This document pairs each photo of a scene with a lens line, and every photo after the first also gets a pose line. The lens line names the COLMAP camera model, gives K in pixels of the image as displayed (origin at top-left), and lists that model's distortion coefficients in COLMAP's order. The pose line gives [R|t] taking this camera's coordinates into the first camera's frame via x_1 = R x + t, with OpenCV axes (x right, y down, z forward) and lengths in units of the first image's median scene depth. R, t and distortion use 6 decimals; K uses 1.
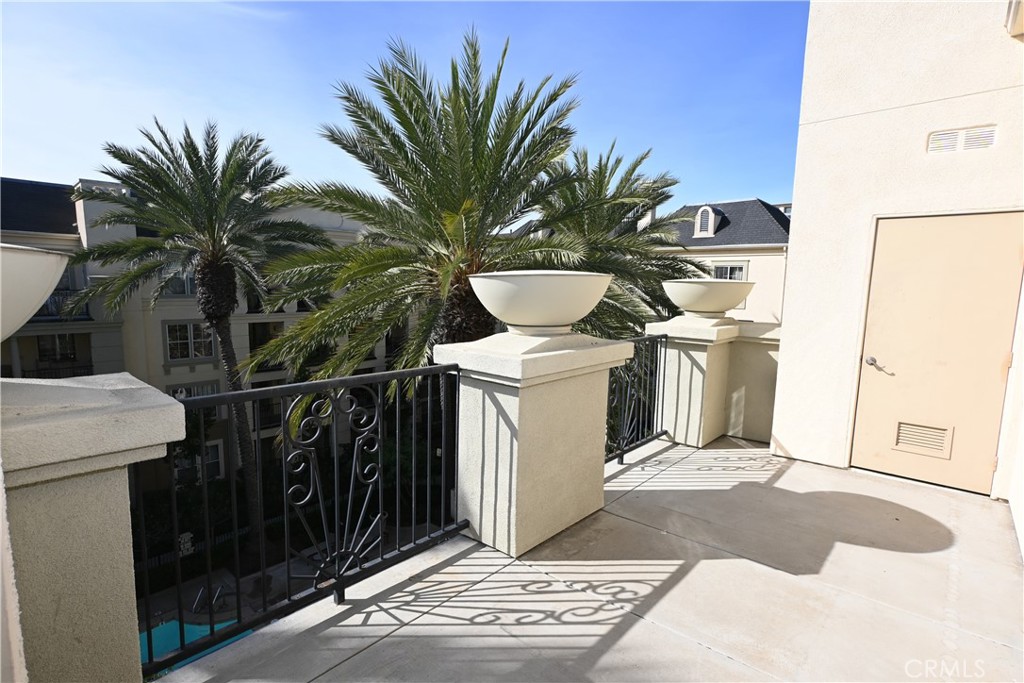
lens RADIAL K [[500.7, 0, 508.2], [0, 500.7, 344.0], [0, 0, 1]] dist [0.022798, 0.000163]
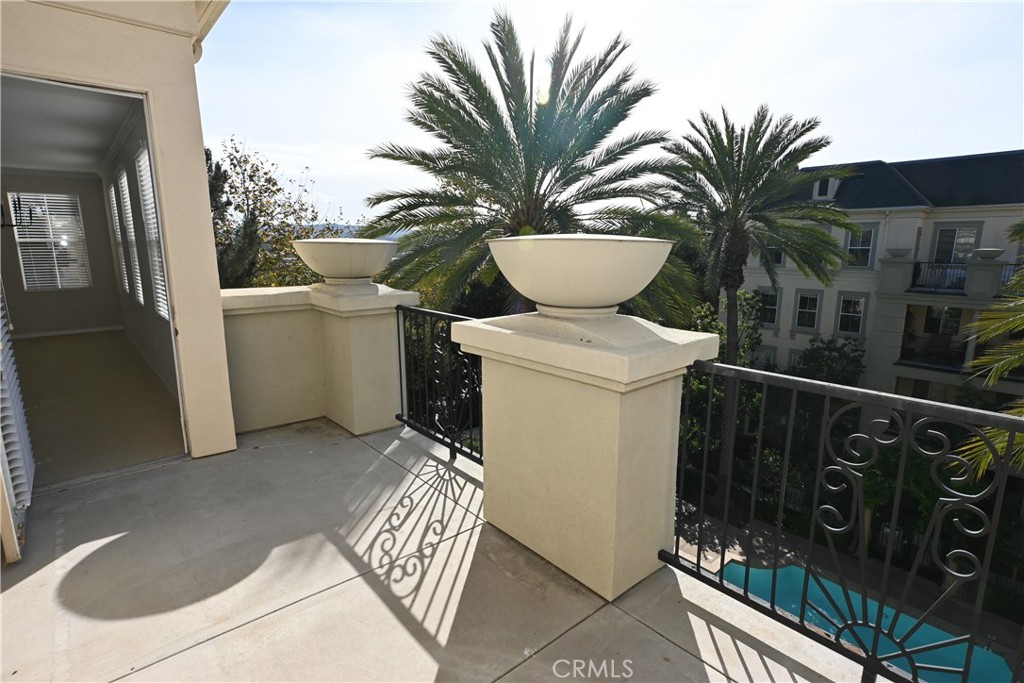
lens RADIAL K [[500.7, 0, 508.5], [0, 500.7, 342.0], [0, 0, 1]] dist [0.022798, 0.000163]
pose [[-0.116688, 0.163356, -0.979642, 1.081476], [-0.117833, 0.977137, 0.176974, -0.129397], [0.986154, 0.136085, -0.094772, 1.244155]]
